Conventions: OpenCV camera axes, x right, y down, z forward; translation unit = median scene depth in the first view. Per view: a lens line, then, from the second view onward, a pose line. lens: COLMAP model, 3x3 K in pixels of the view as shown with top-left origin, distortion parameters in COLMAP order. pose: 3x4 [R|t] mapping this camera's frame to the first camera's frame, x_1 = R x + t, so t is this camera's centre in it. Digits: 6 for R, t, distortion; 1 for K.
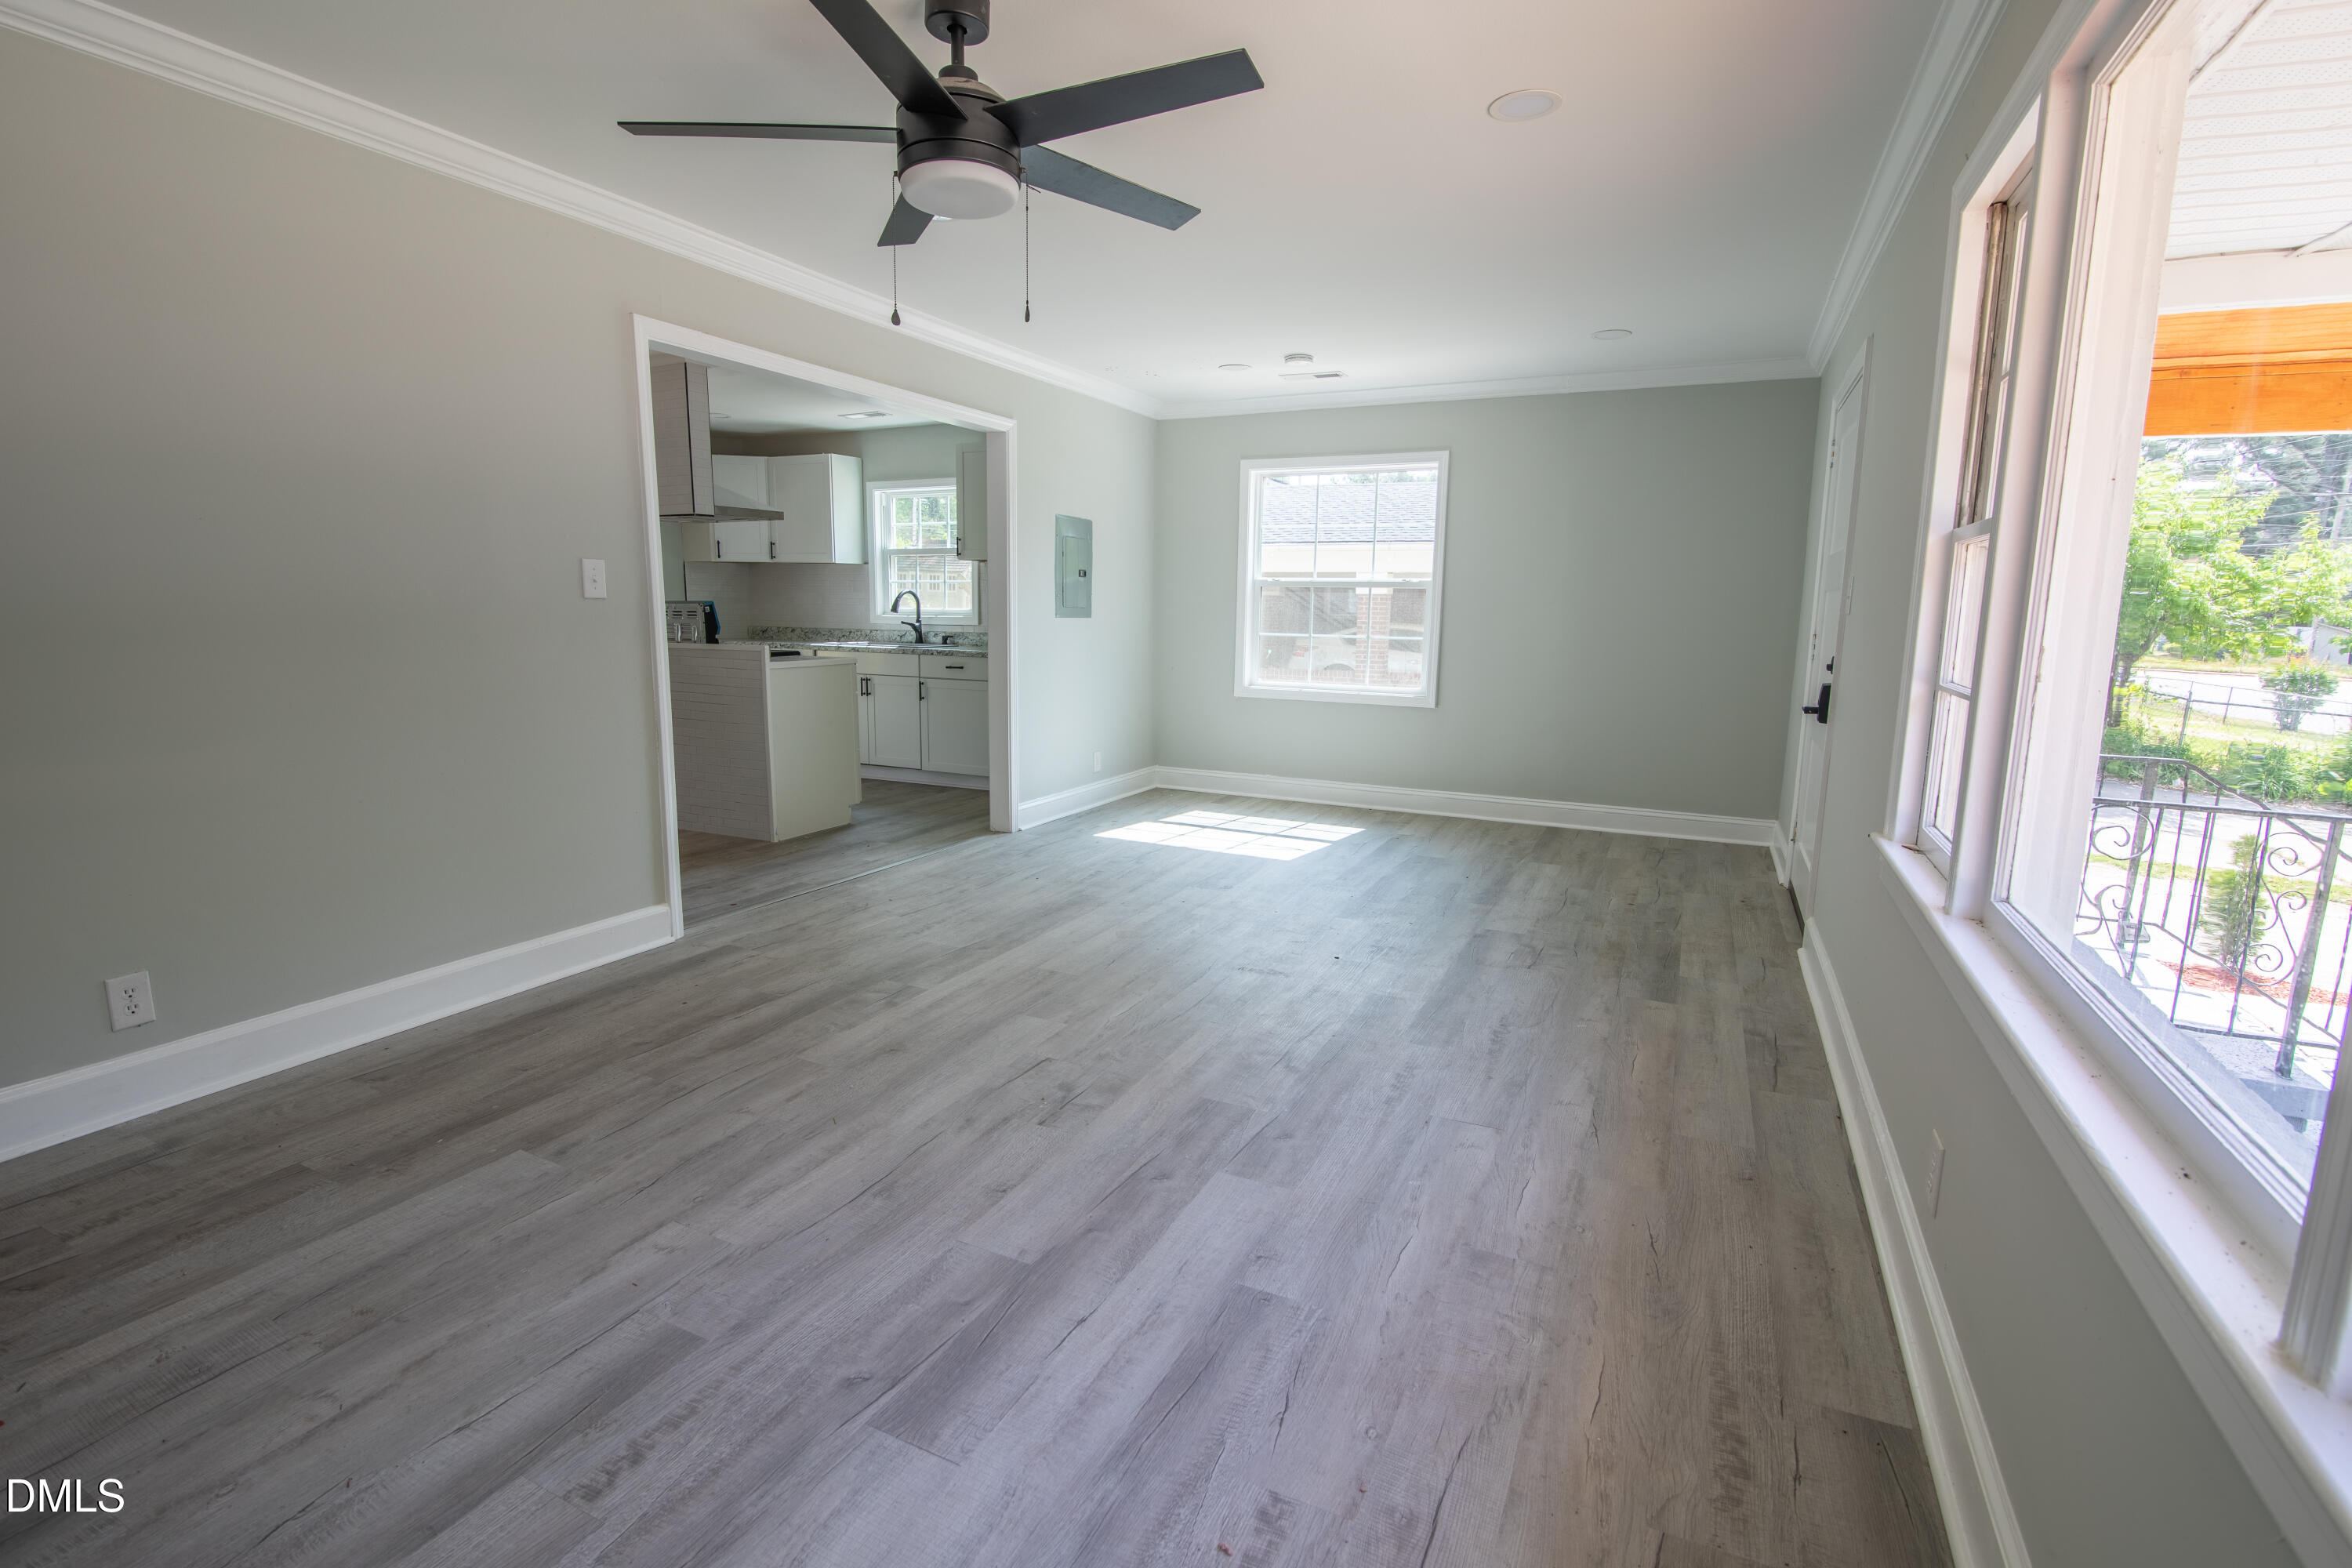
lens RADIAL K [[1069.6, 0, 1177.5], [0, 1069.6, 775.7], [0, 0, 1]] dist [-0.020686, 0.000938]
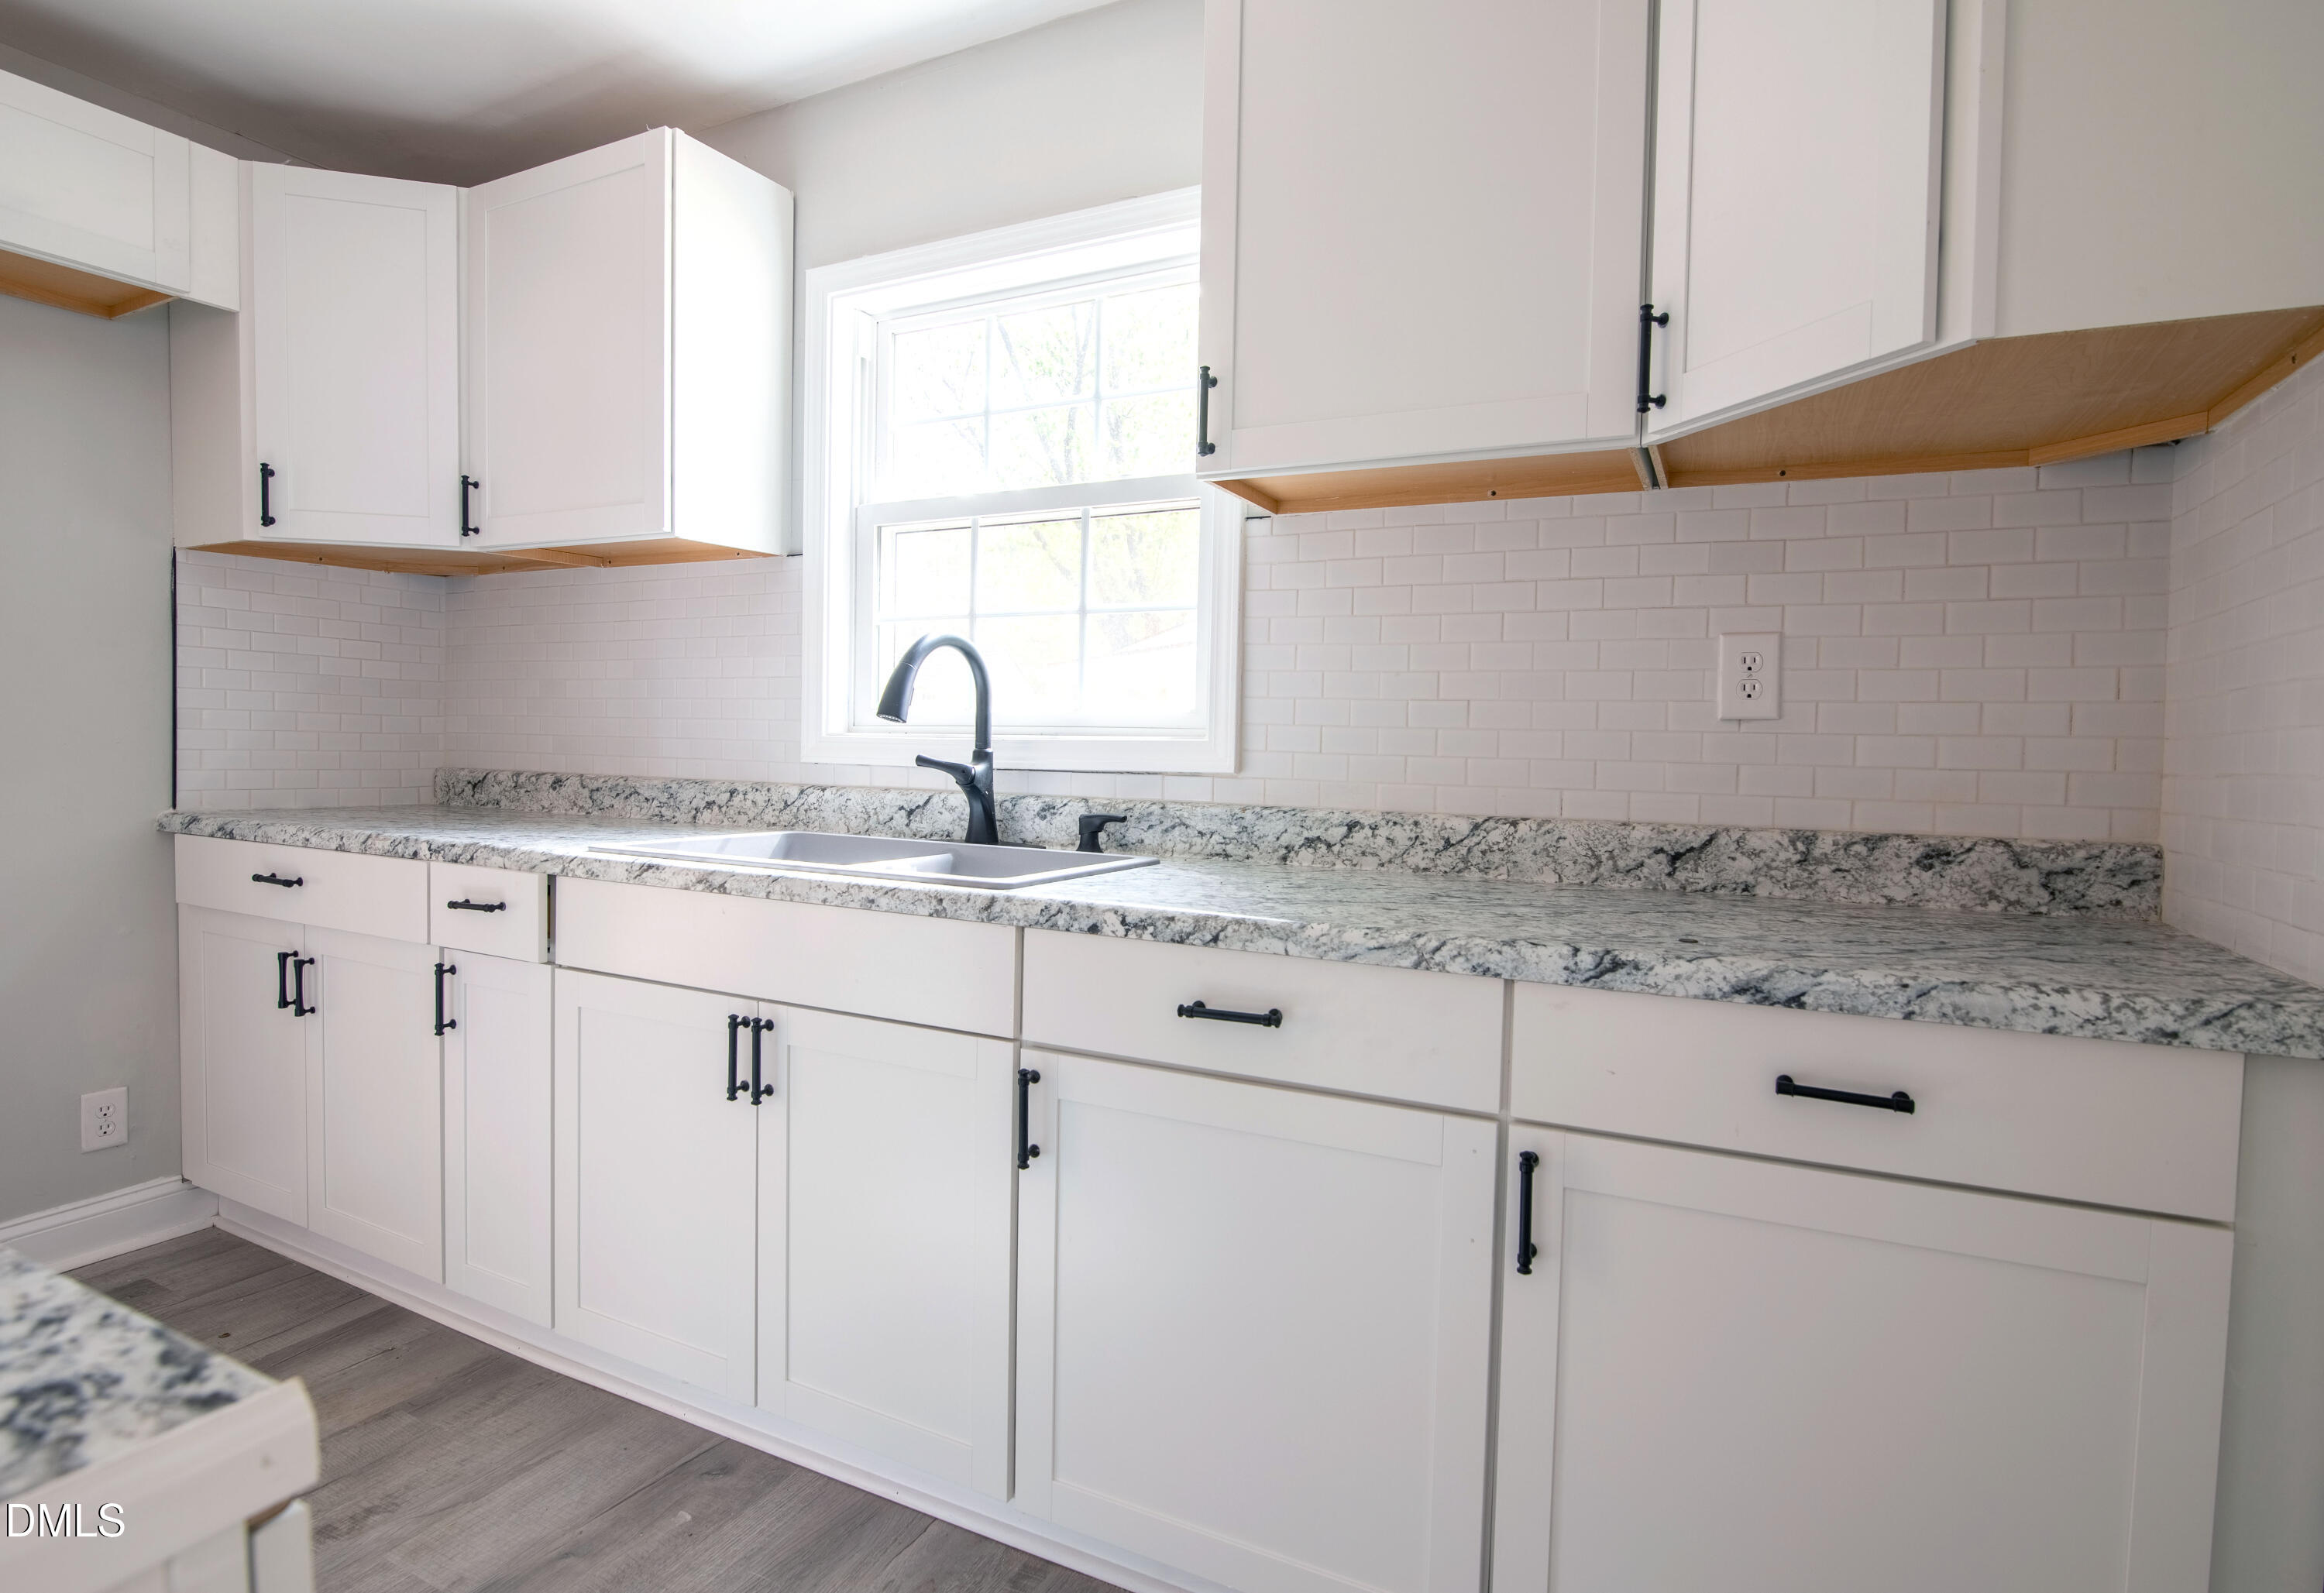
lens RADIAL K [[1171.5, 0, 1161.3], [0, 1171.5, 787.7], [0, 0, 1]] dist [-0.021589, 0.000725]
pose [[0.999932, 0.005611, -0.010249, -0.197217], [-0.006793, 0.992839, -0.119271, -0.104262], [0.009507, 0.119332, 0.992809, 0.724266]]
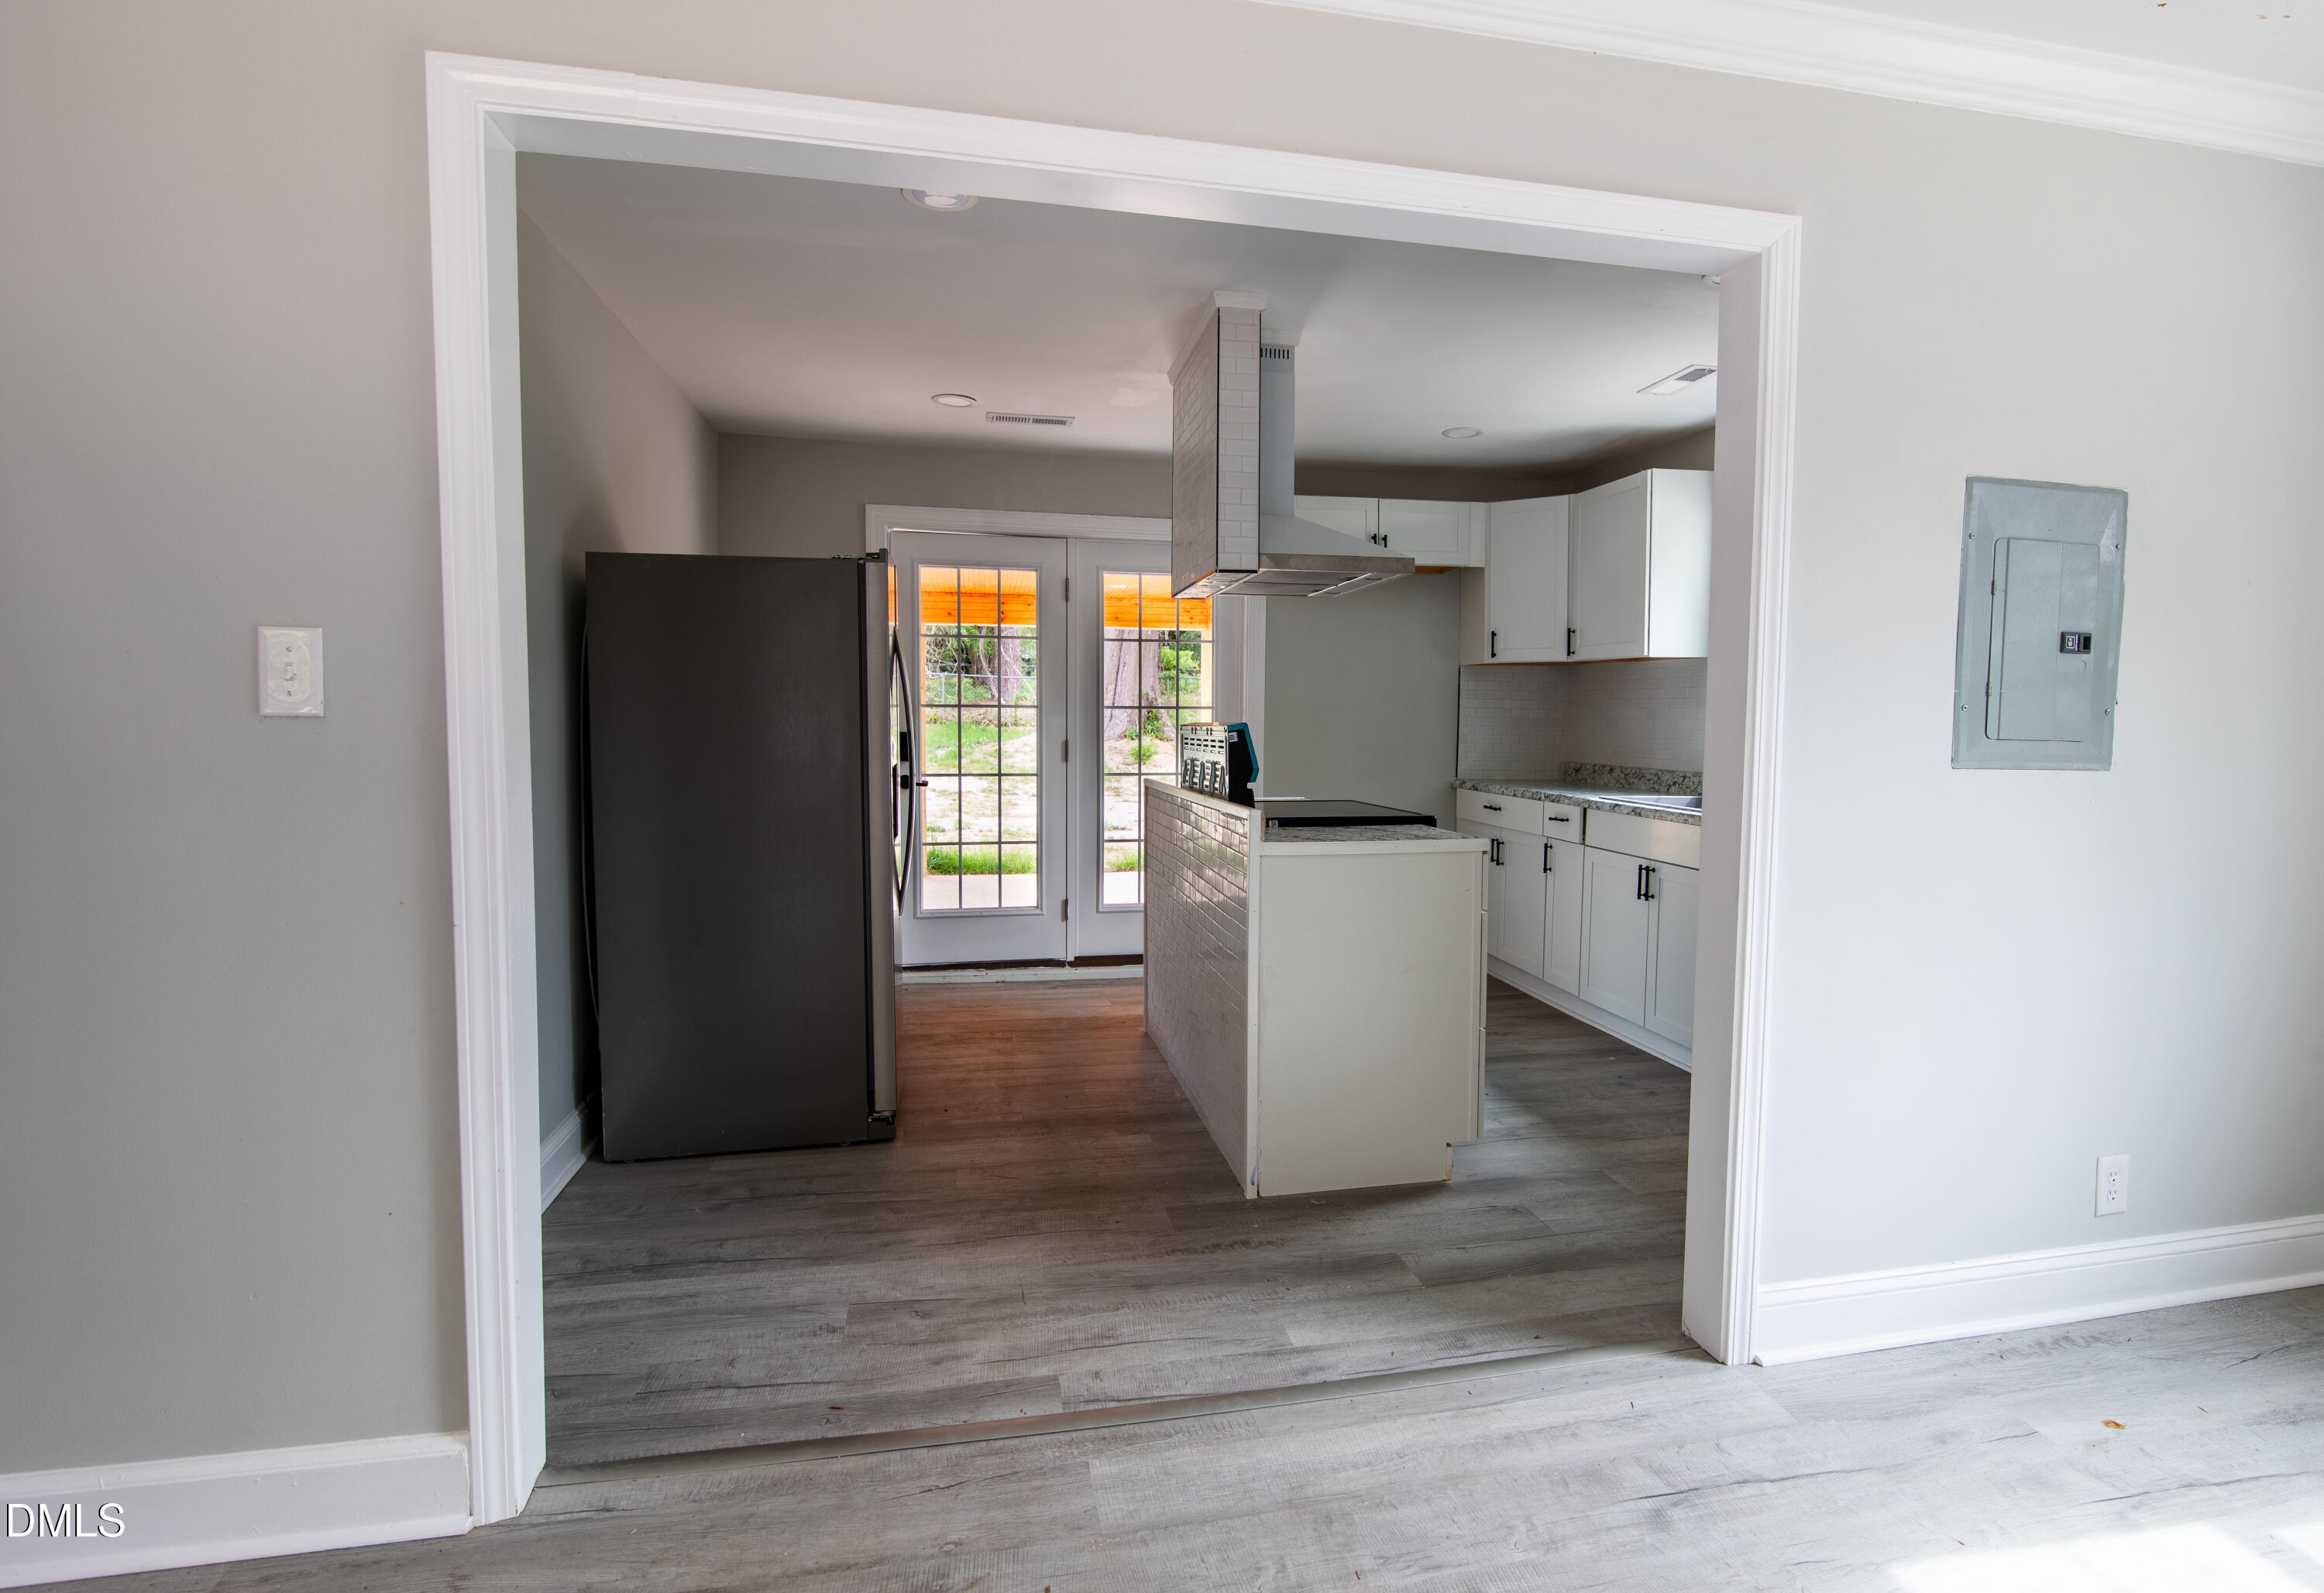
lens RADIAL K [[1171.5, 0, 1224.2], [0, 1171.5, 784.8], [0, 0, 1]] dist [-0.021589, 0.000725]
pose [[0.626638, 0.037789, -0.778393, 0.025485], [-0.123554, 0.991008, -0.051355, -0.072029], [0.769454, 0.128355, 0.625673, 0.445661]]
